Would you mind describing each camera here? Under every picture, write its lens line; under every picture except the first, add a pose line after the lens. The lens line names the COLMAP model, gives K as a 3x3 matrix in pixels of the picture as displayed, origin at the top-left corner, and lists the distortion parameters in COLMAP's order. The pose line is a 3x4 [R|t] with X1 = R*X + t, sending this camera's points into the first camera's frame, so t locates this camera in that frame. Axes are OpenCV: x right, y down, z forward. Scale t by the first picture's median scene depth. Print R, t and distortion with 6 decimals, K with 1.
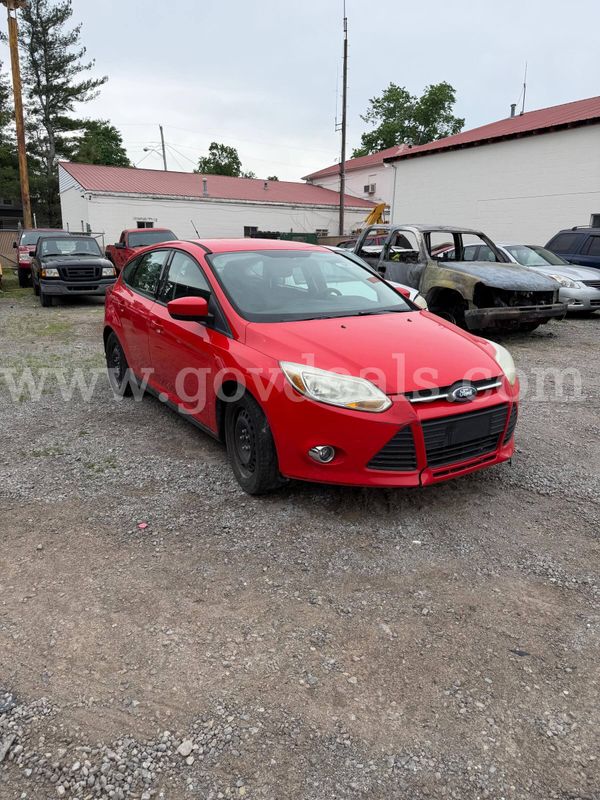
lens RADIAL K [[660.2, 0, 300.0], [0, 660.2, 400.0], [0, 0, 1]] dist [-0.005507, -0.010228]
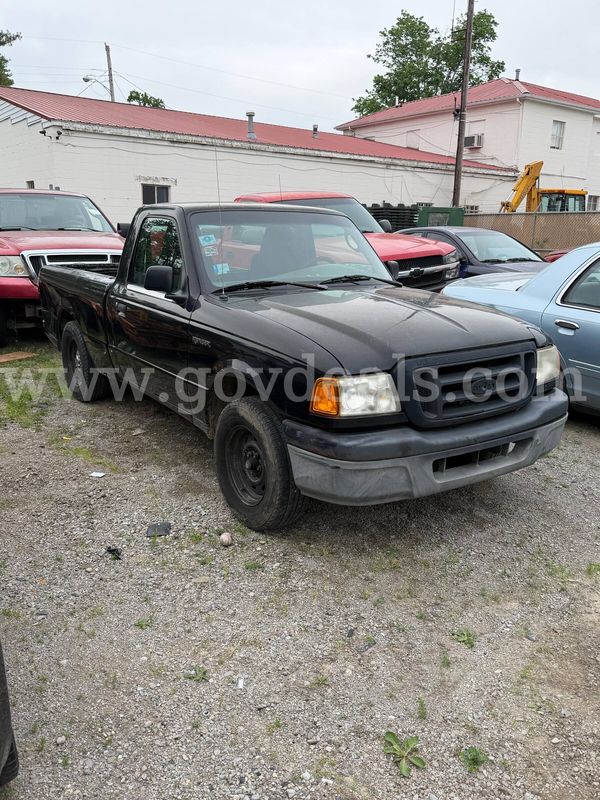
lens RADIAL K [[660.2, 0, 300.0], [0, 660.2, 400.0], [0, 0, 1]] dist [-0.005507, -0.010228]
pose [[0.981993, -0.042037, 0.184183, -0.147898], [0.035859, 0.998681, 0.036750, -0.068351], [-0.185485, -0.029483, 0.982205, 0.278701]]
